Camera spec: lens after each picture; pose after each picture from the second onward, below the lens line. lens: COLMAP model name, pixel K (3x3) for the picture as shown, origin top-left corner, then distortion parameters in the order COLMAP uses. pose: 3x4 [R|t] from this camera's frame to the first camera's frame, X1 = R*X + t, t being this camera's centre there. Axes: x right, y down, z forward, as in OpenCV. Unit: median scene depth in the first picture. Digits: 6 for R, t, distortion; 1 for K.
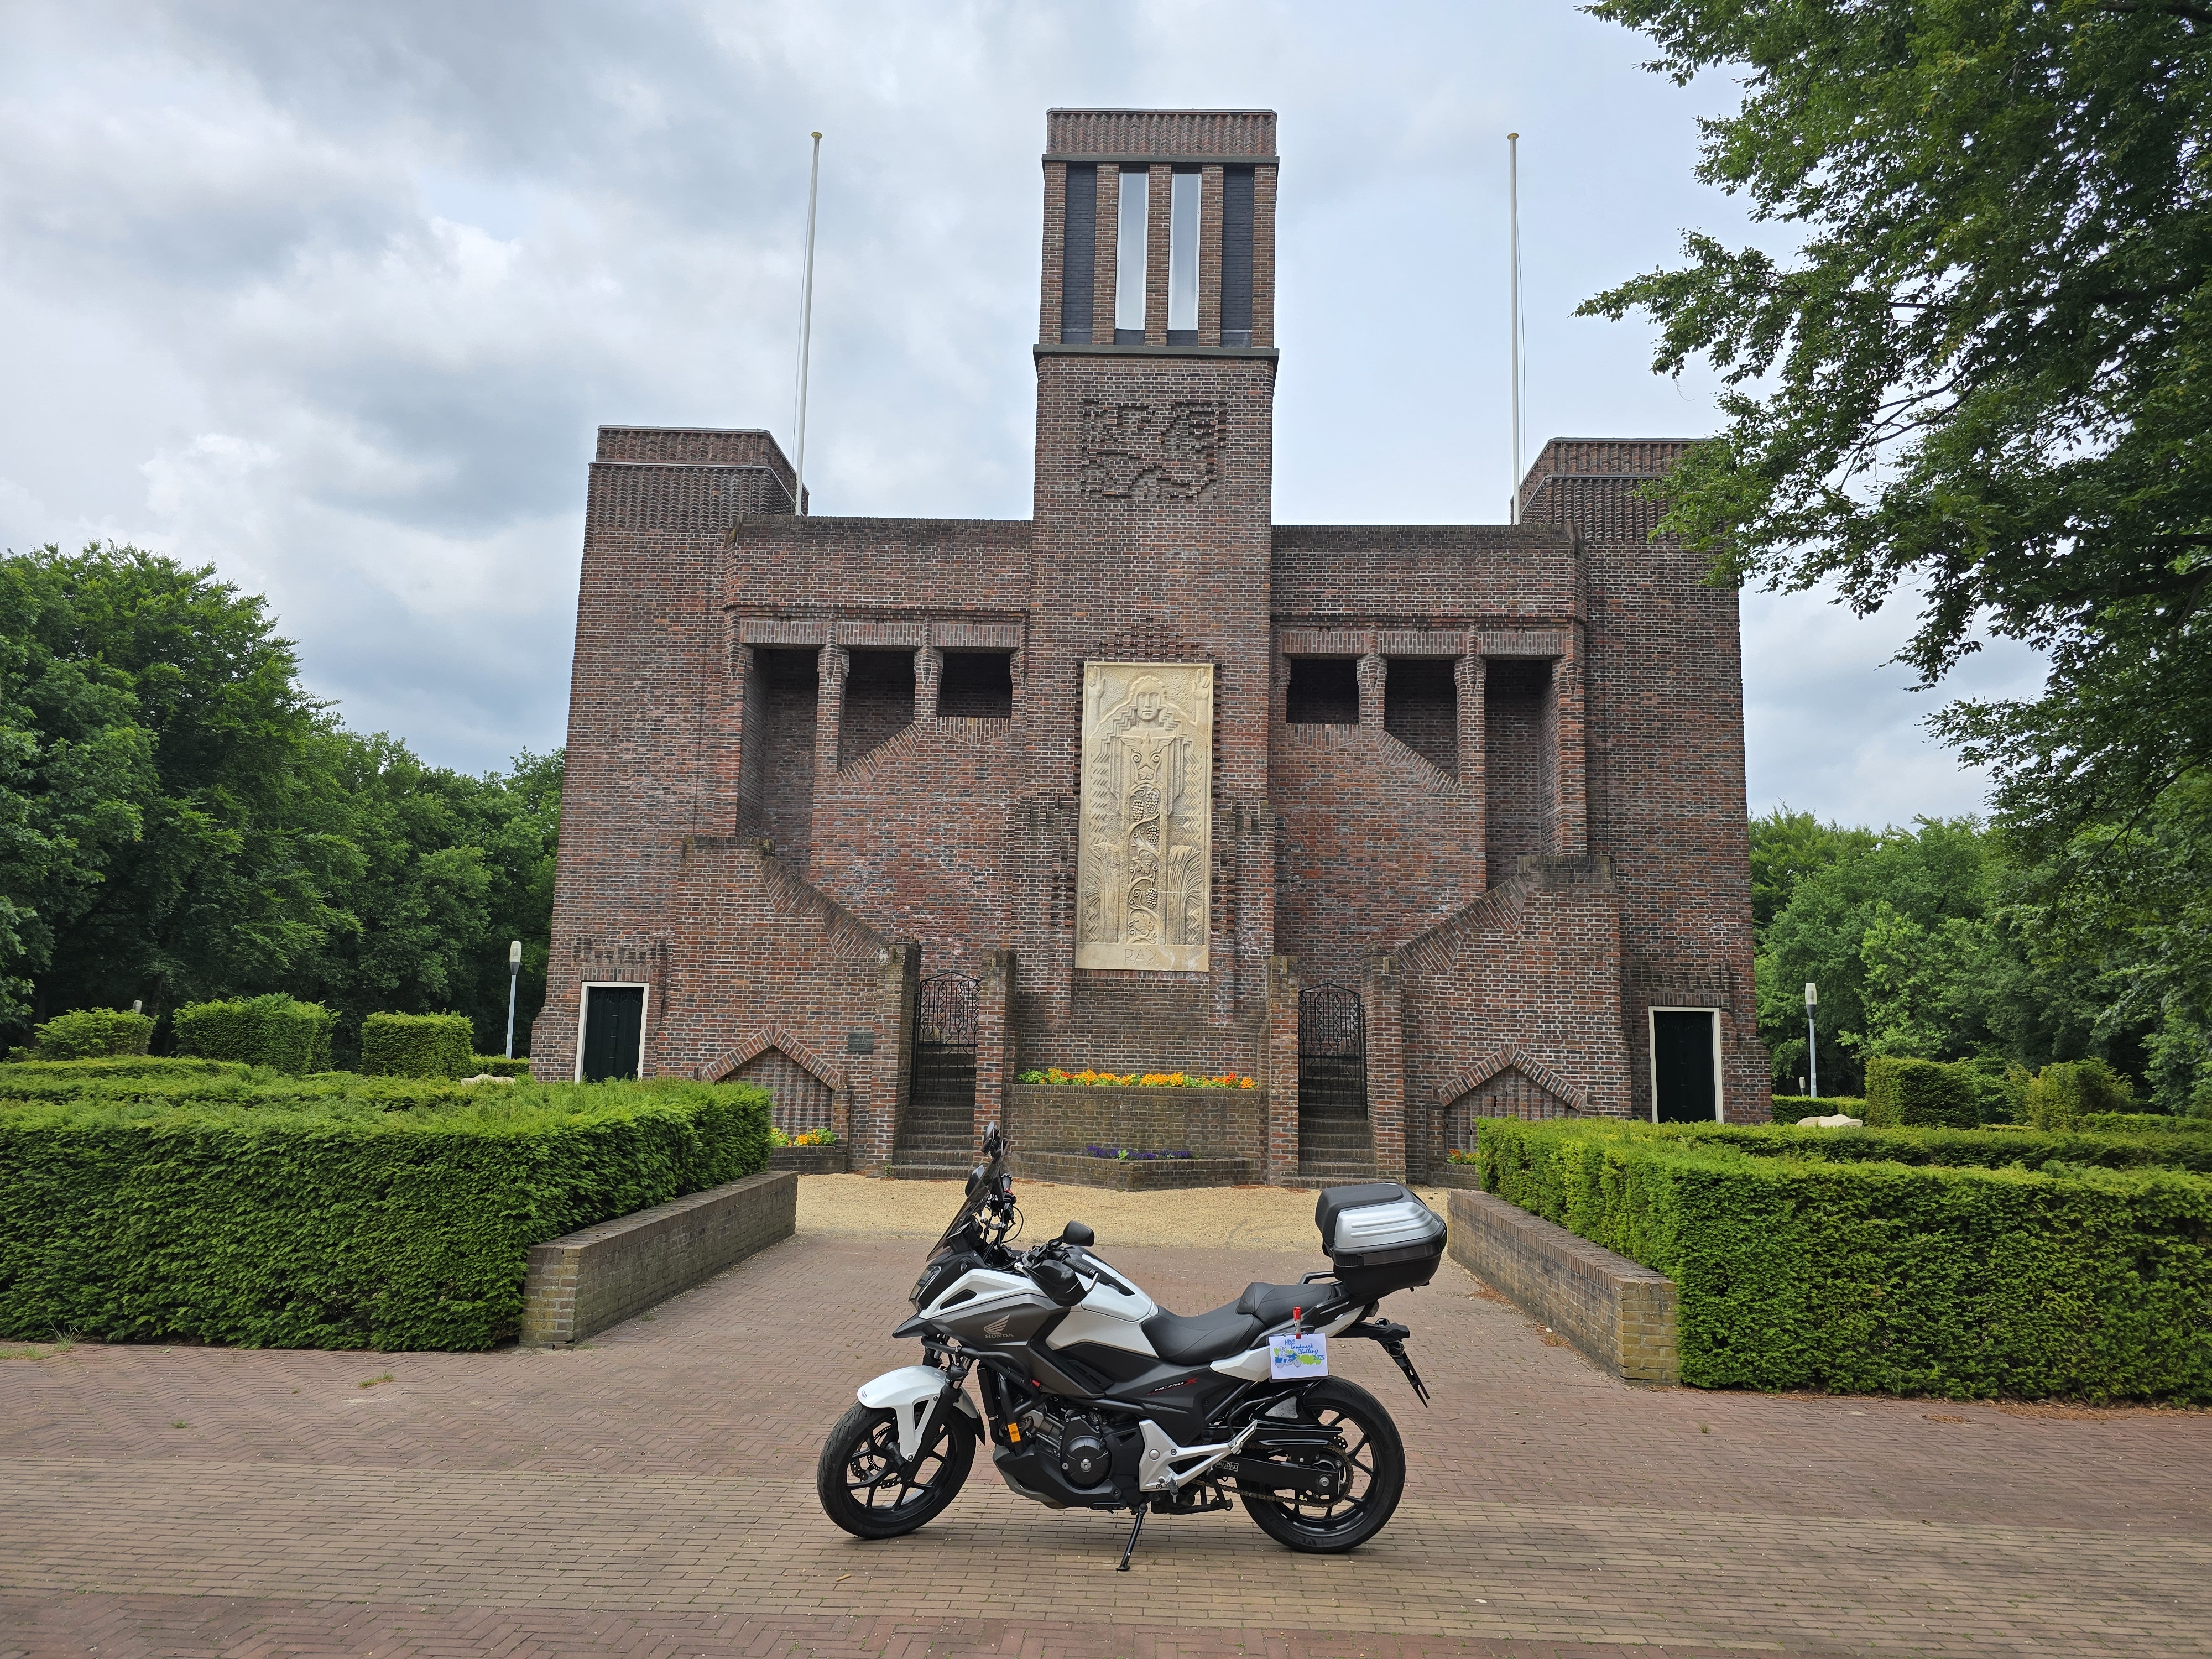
lens RADIAL K [[1514.7, 0, 1122.4], [0, 1514.7, 827.9], [0, 0, 1]] dist [0.093379, -0.127617]
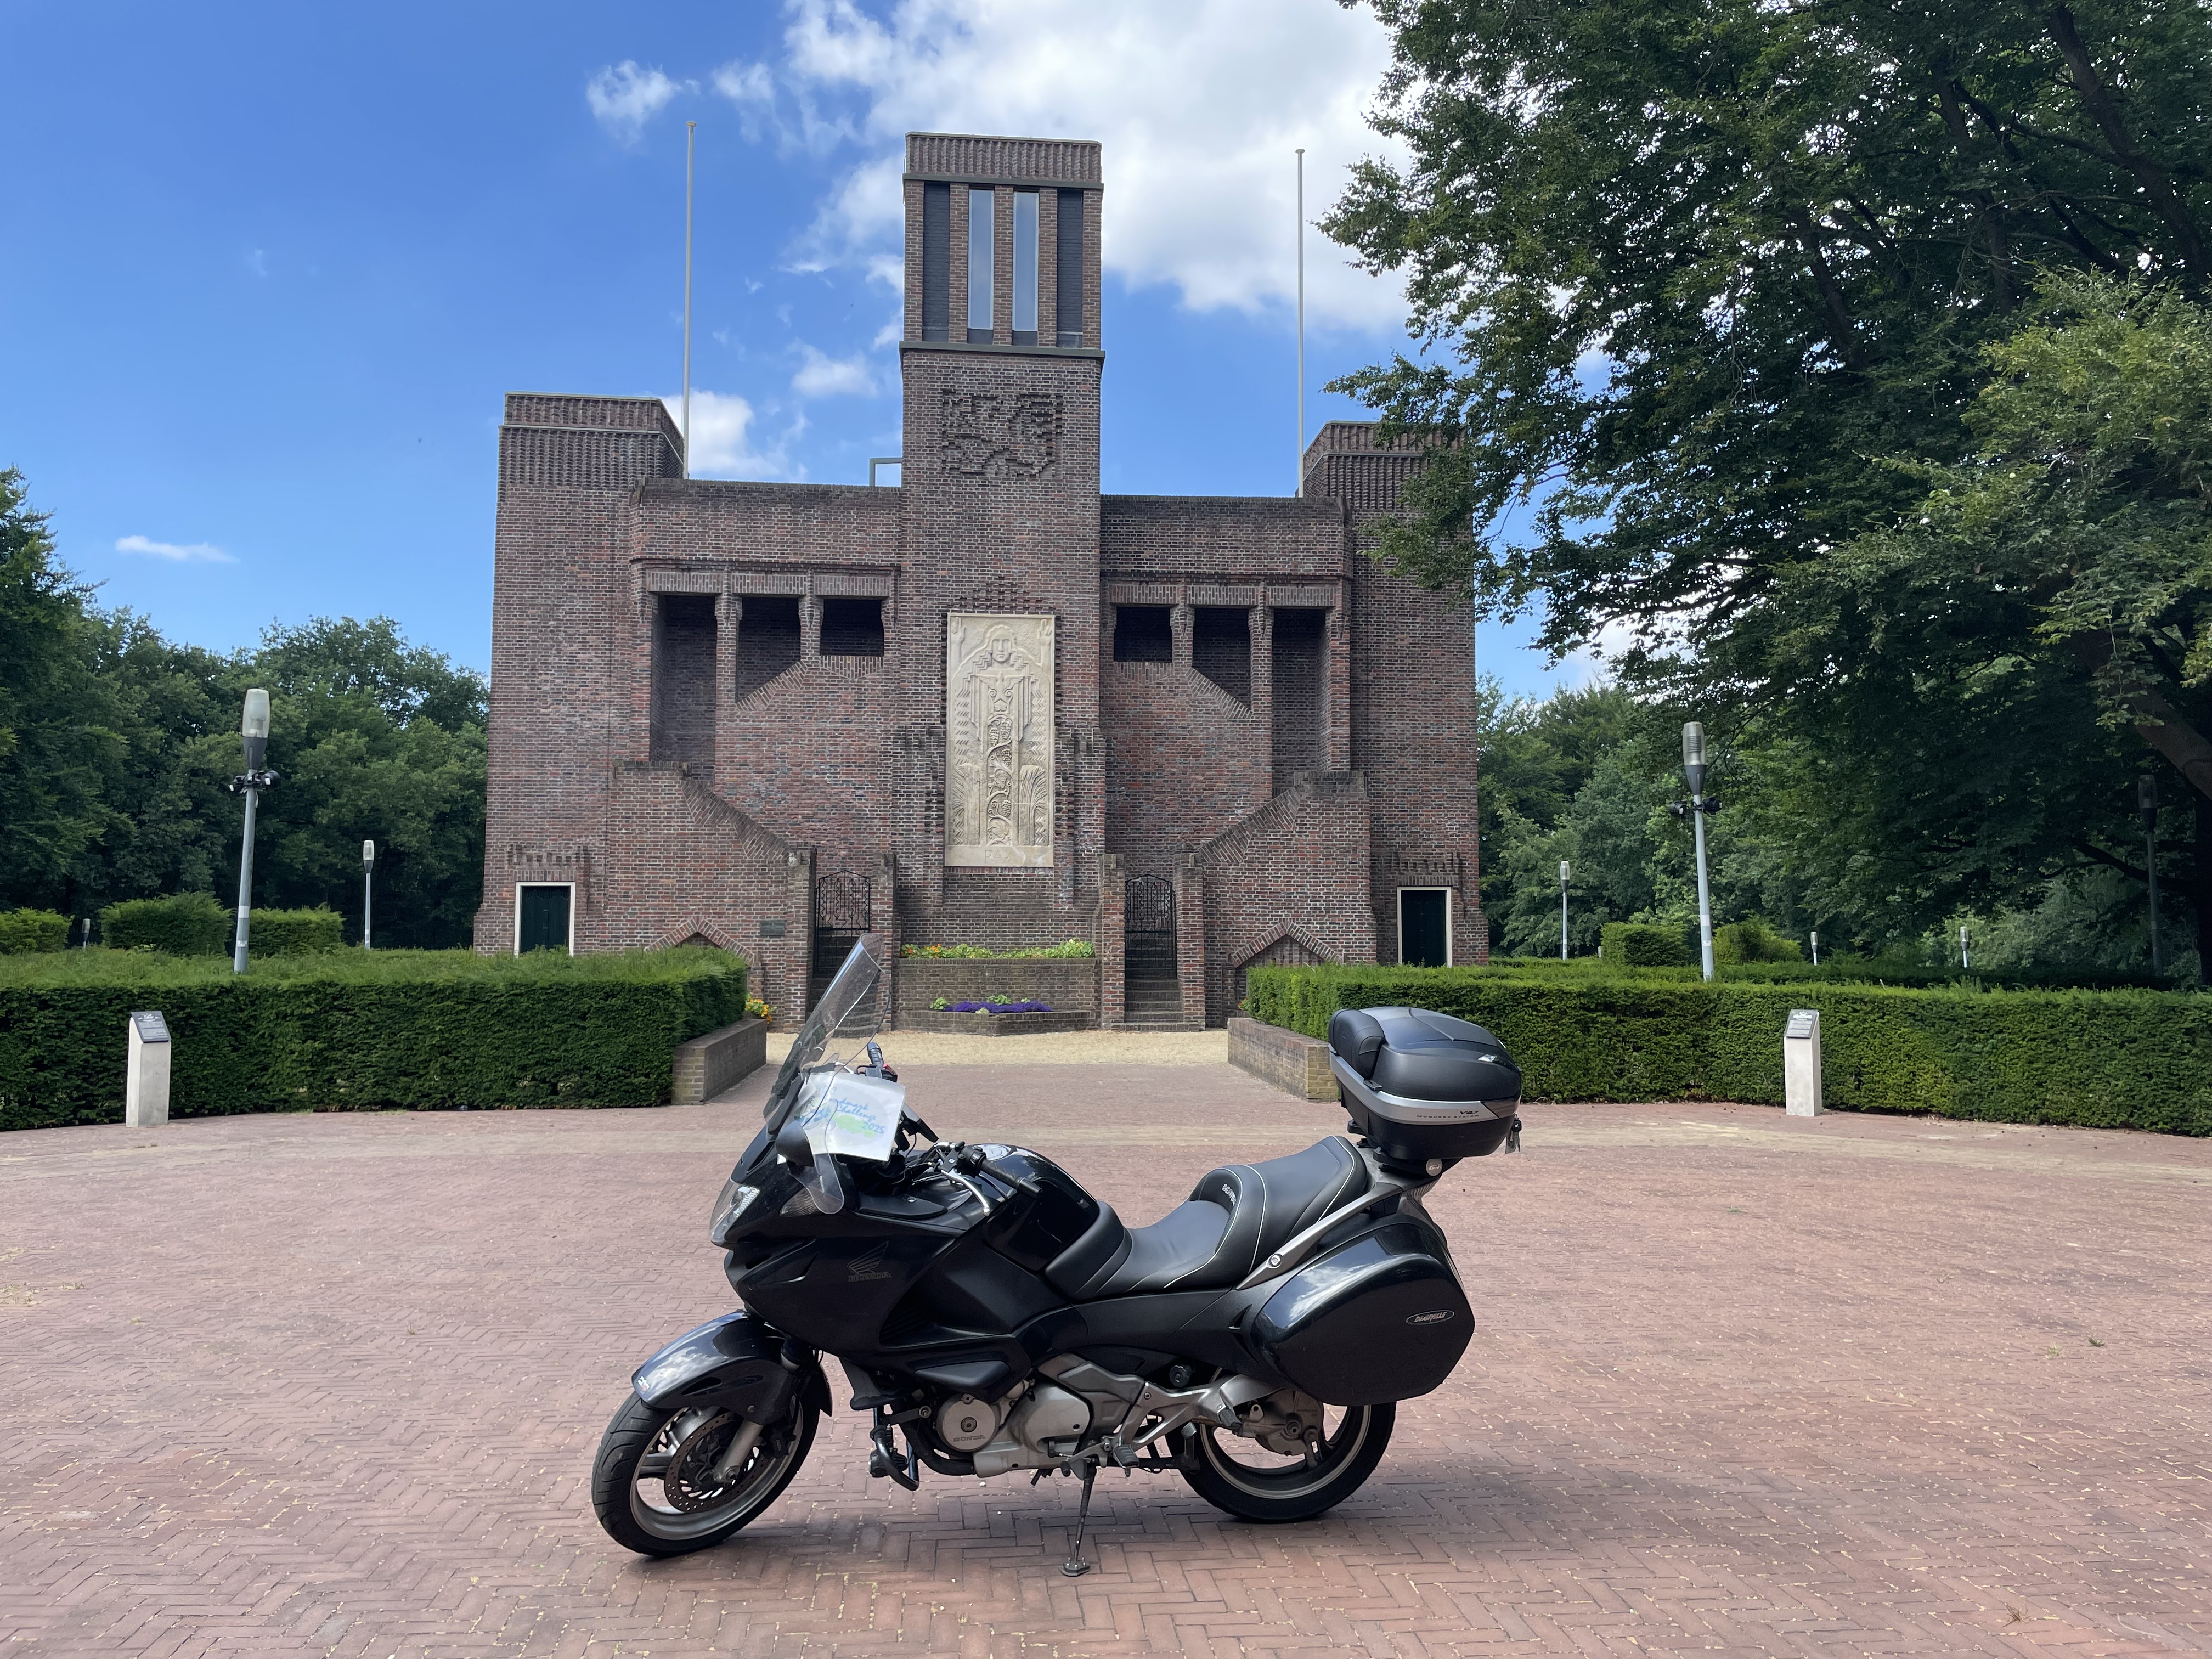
lens RADIAL K [[1704.0, 0, 1123.1], [0, 1704.0, 794.3], [0, 0, 1]] dist [0.071516, -0.001874]
pose [[0.992798, -0.010689, 0.119324, -0.049163], [0.003266, 0.998056, 0.062231, -0.048431], [-0.119757, -0.061393, 0.990903, -0.368835]]
